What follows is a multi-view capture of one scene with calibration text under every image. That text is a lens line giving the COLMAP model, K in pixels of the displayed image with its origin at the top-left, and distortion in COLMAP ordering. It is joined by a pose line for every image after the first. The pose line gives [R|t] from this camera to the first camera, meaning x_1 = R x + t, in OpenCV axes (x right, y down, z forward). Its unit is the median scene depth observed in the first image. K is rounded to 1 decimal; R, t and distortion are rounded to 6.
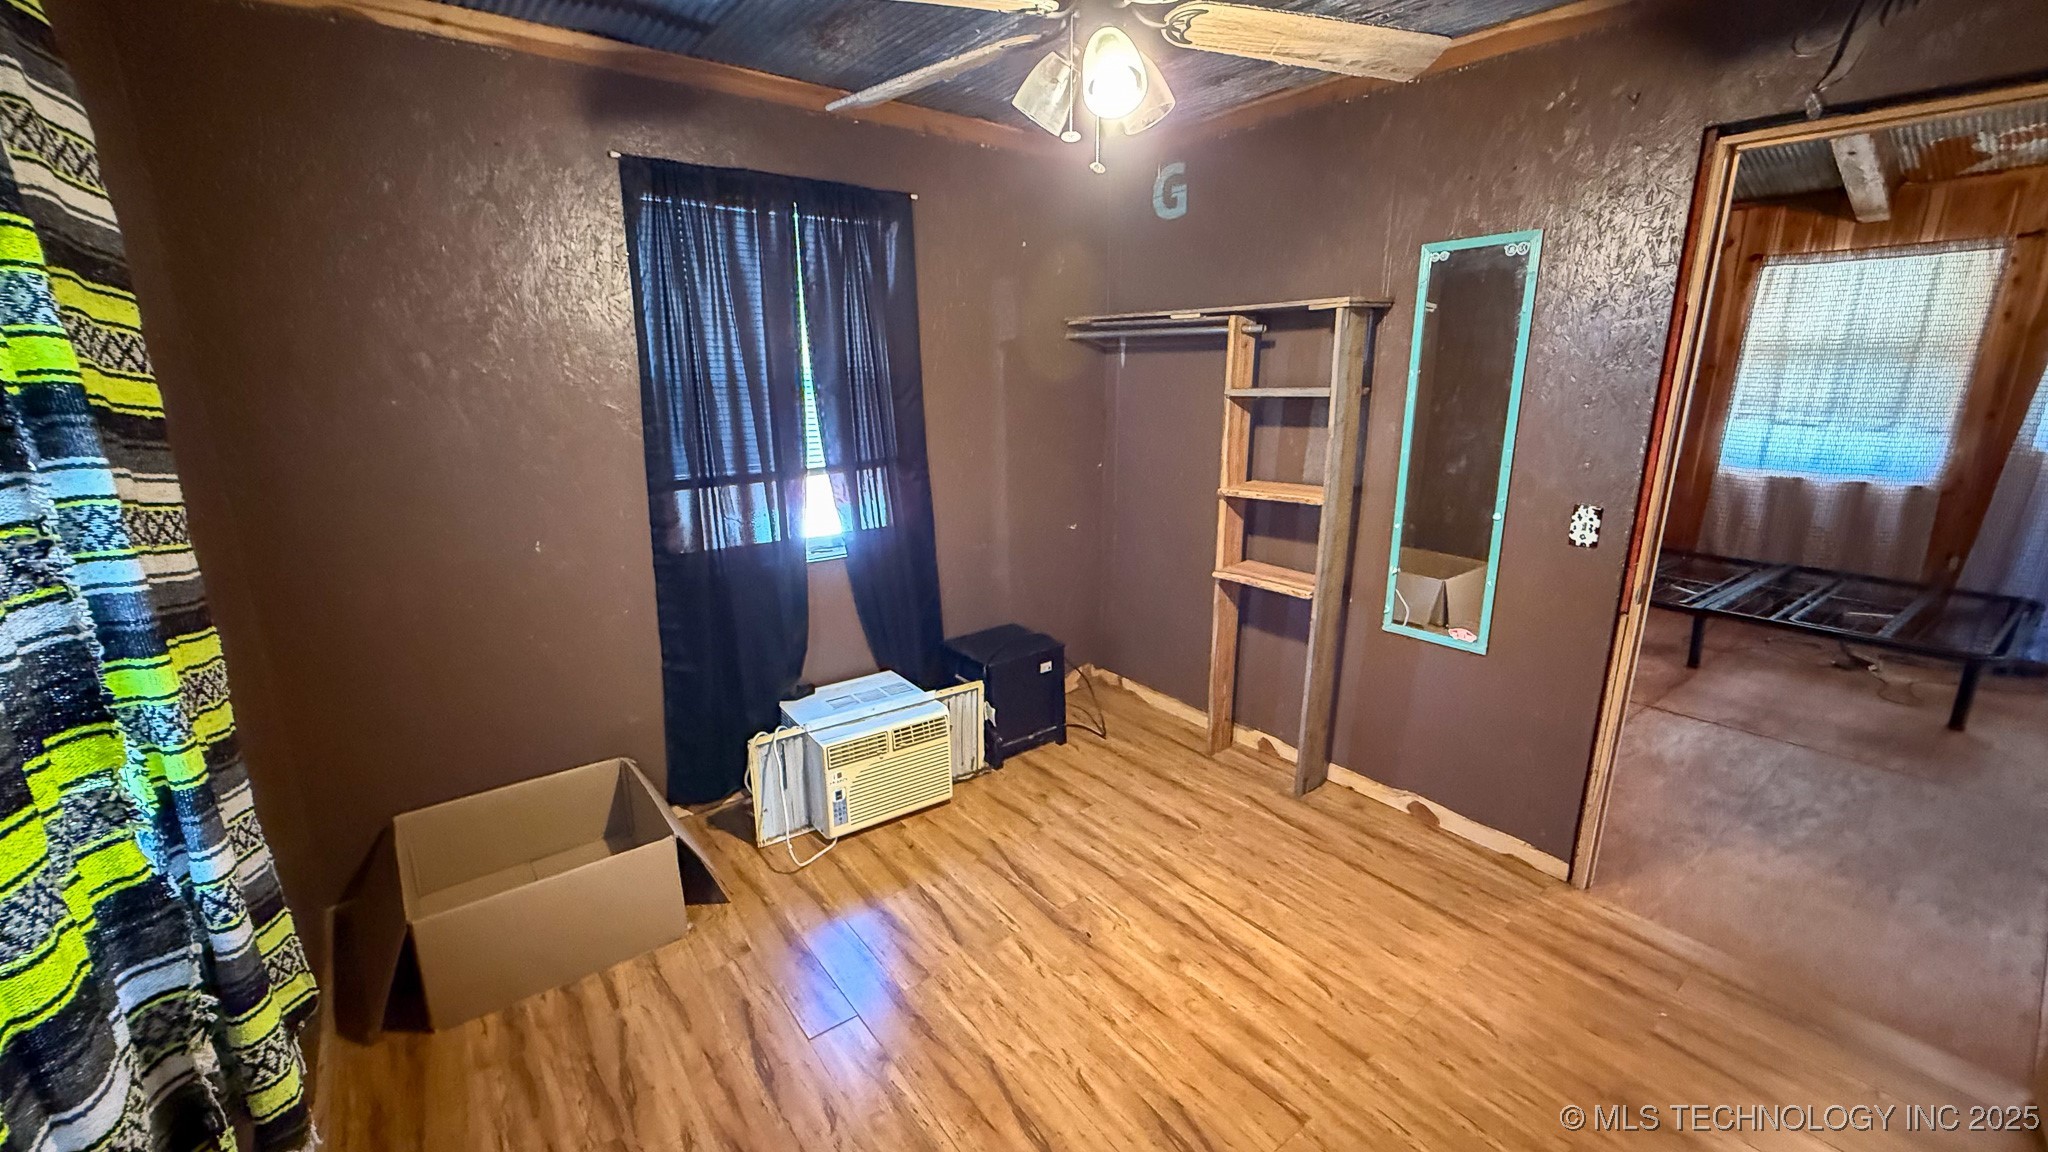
lens RADIAL K [[813.6, 0, 1021.5], [0, 813.6, 576.6], [0, 0, 1]] dist [0.000545, -0.000179]
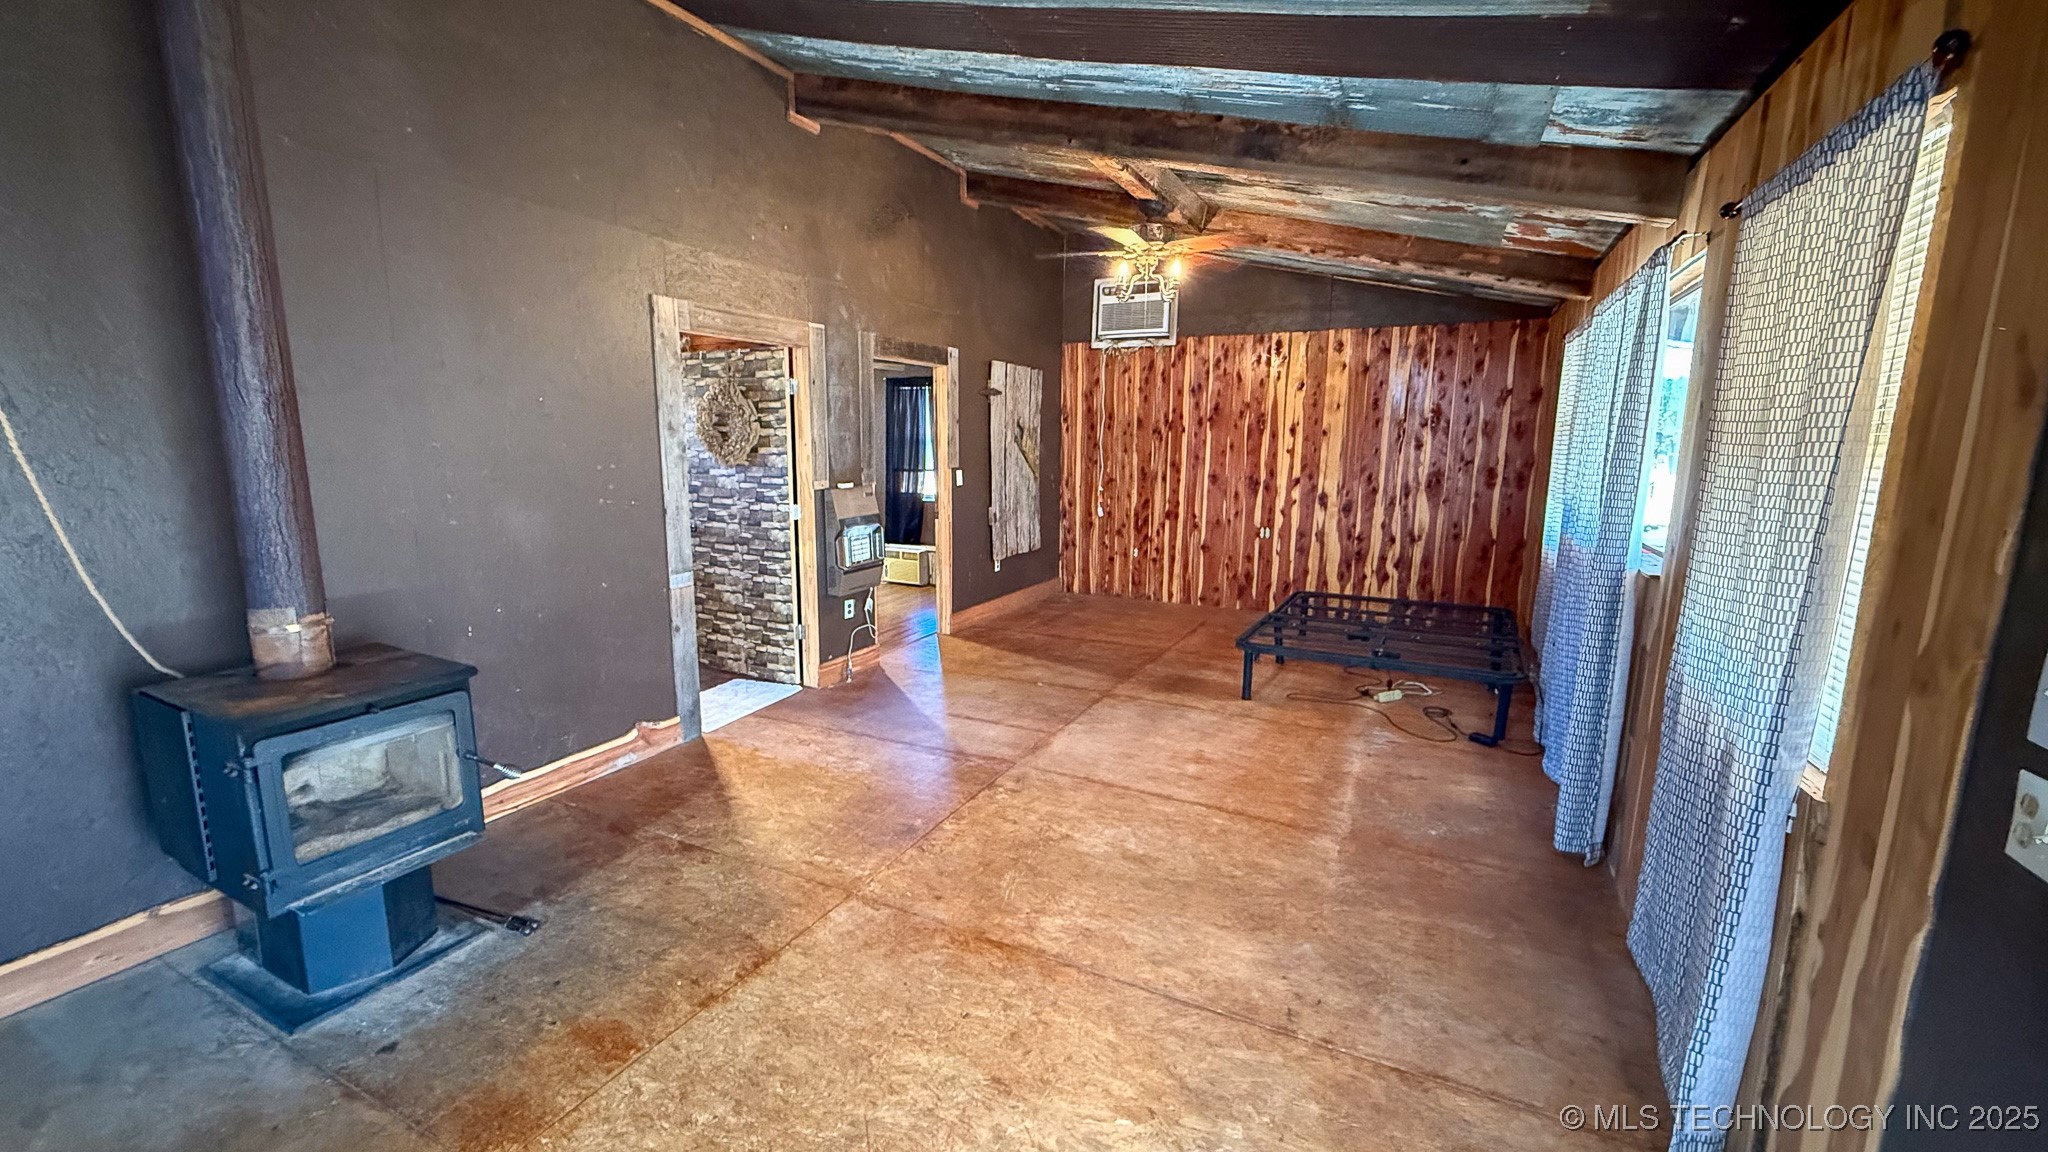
lens RADIAL K [[813.6, 0, 1021.5], [0, 813.6, 576.6], [0, 0, 1]] dist [0.000545, -0.000179]
pose [[0.452198, 0.153599, -0.878592, 2.760198], [-0.233546, 0.971082, 0.049566, 0.019117], [0.860798, 0.182778, 0.474993, -0.040396]]
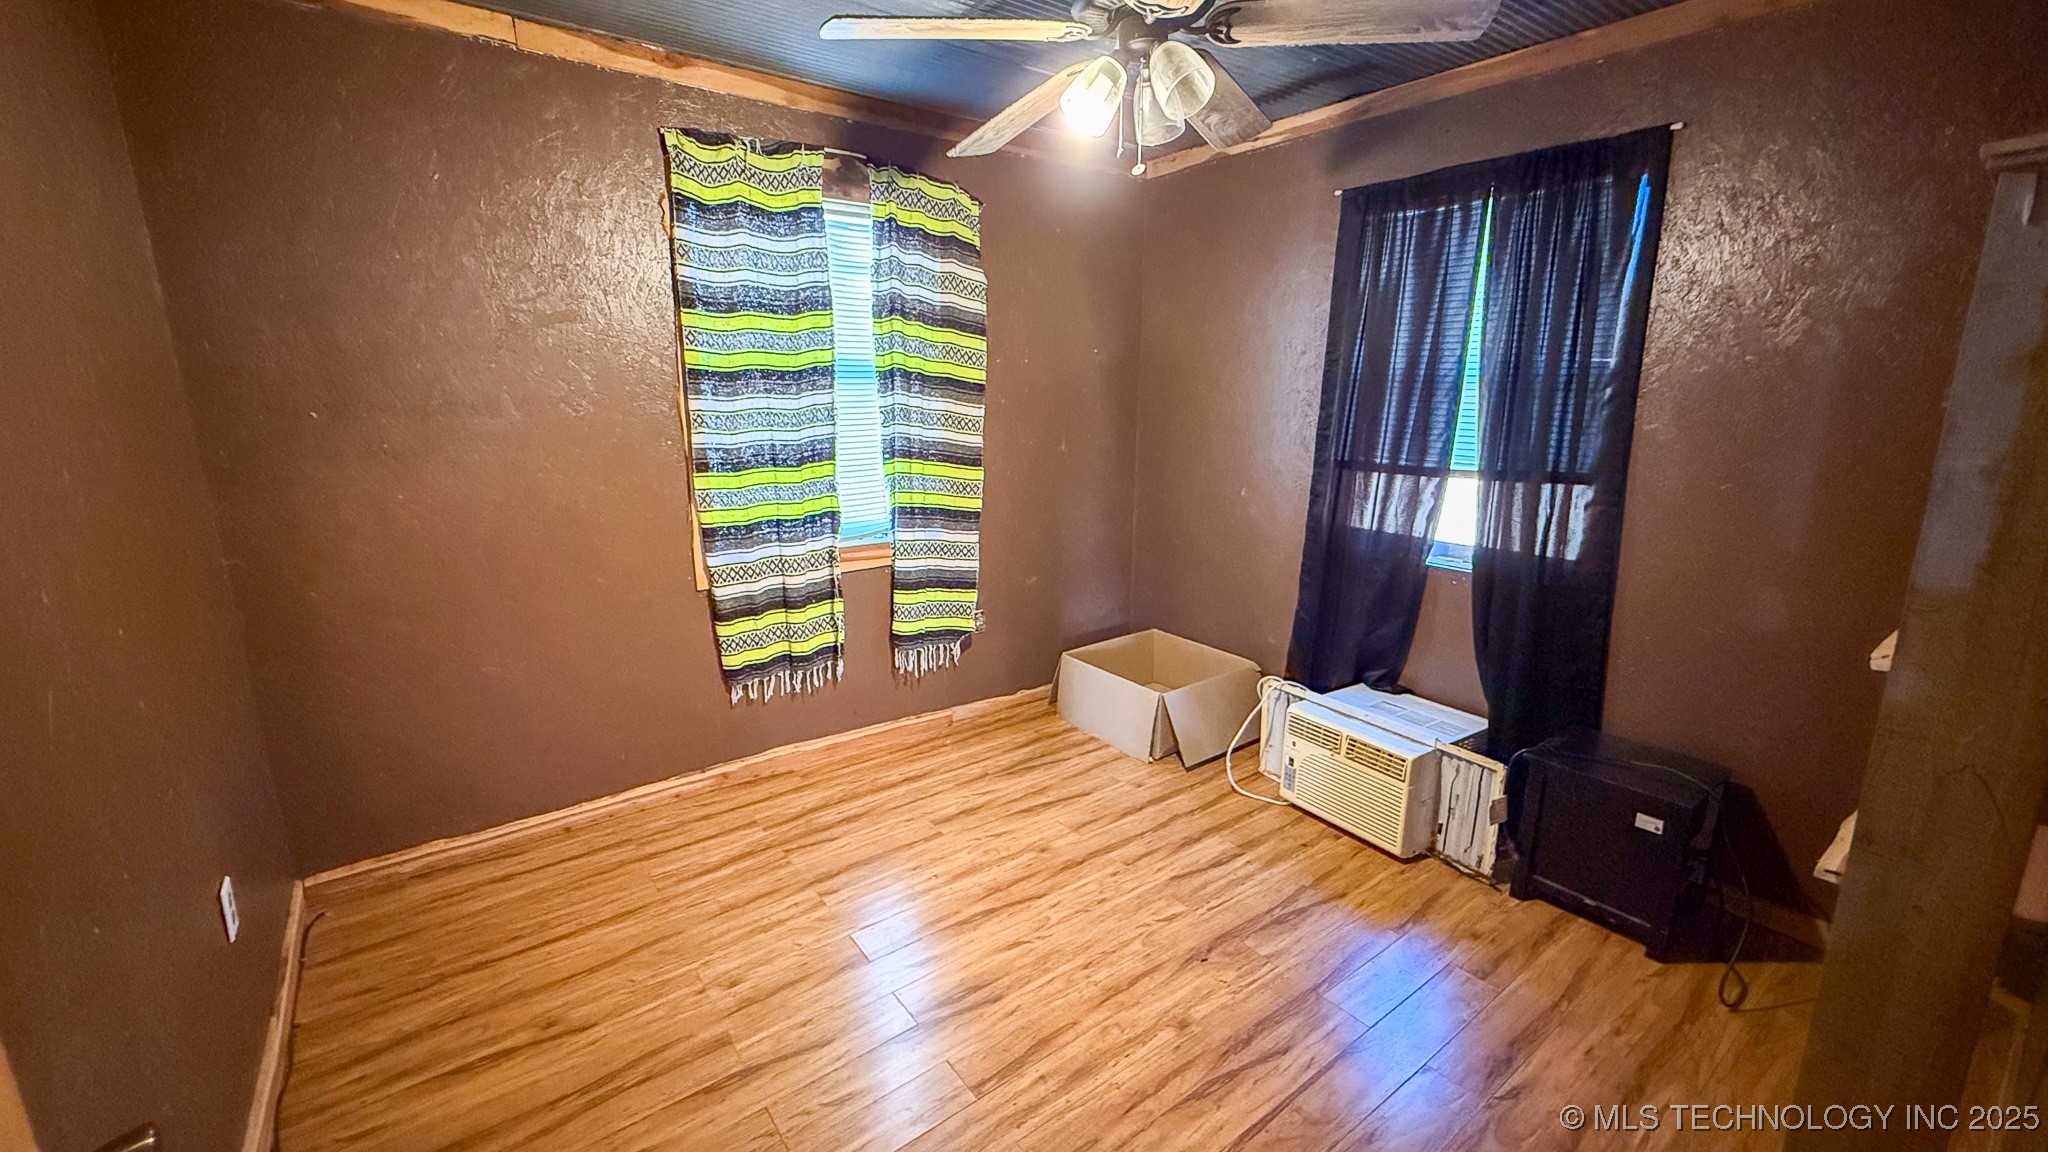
lens RADIAL K [[813.6, 0, 1021.5], [0, 813.6, 576.6], [0, 0, 1]] dist [0.000545, -0.000179]
pose [[-0.014837, 0.237006, -0.971395, 0.753134], [-0.251388, 0.939412, 0.233042, -0.118625], [0.967773, 0.247655, 0.045643, 0.543375]]
